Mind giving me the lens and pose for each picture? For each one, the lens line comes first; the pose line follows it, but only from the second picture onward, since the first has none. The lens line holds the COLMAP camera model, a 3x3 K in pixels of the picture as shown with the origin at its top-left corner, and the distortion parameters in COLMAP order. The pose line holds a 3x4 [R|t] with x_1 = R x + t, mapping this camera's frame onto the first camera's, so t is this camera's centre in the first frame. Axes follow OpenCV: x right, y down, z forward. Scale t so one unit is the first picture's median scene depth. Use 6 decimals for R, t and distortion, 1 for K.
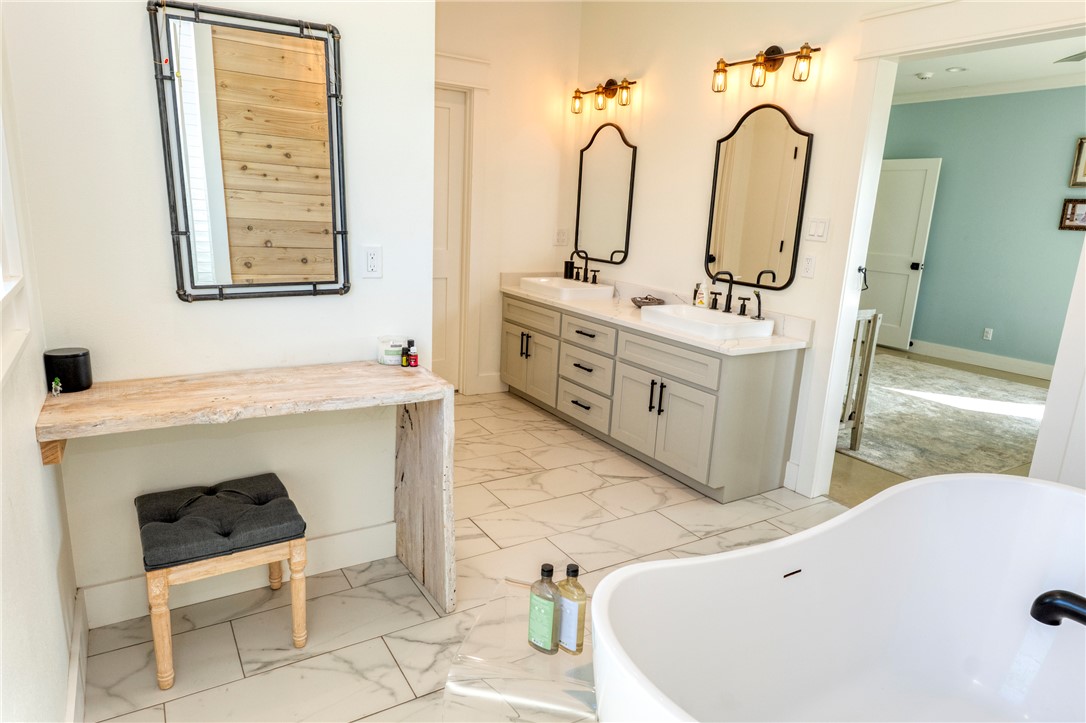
lens RADIAL K [[661.8, 0, 543.0], [0, 661.8, 361.5], [0, 0, 1]] dist [0.003751, -0.001565]
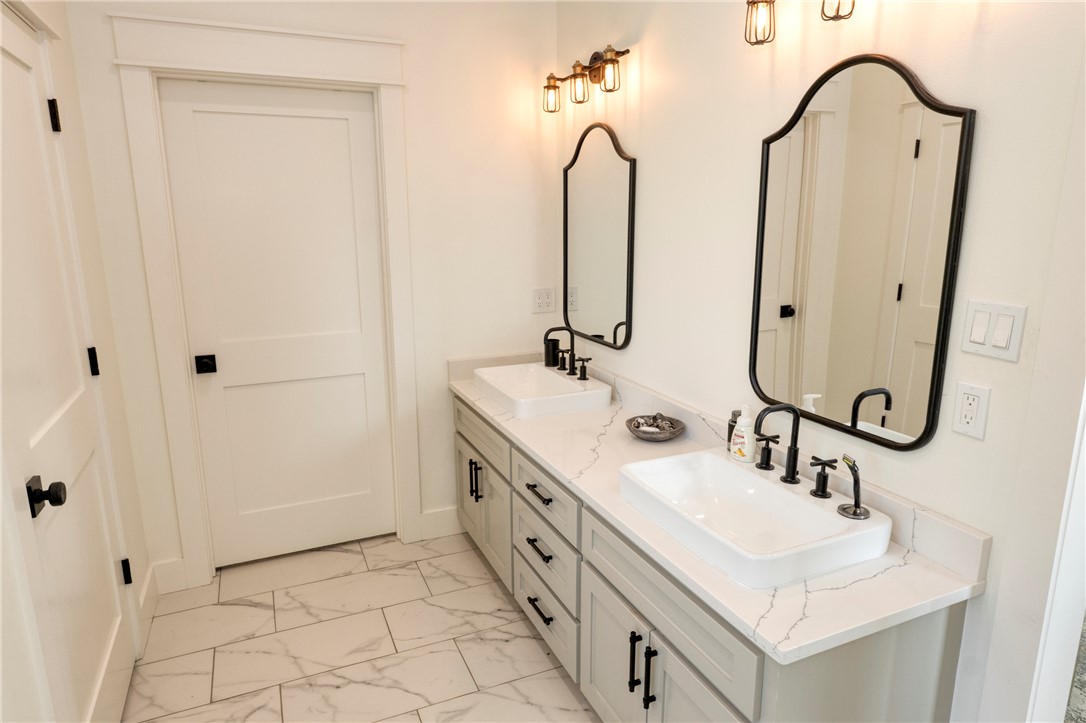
lens RADIAL K [[661.8, 0, 543.0], [0, 661.8, 361.5], [0, 0, 1]] dist [0.003751, -0.001565]
pose [[0.988738, -0.022929, -0.147890, 0.145138], [0.020707, 0.999649, -0.016544, -0.136585], [0.148218, 0.013295, 0.988865, 0.408350]]
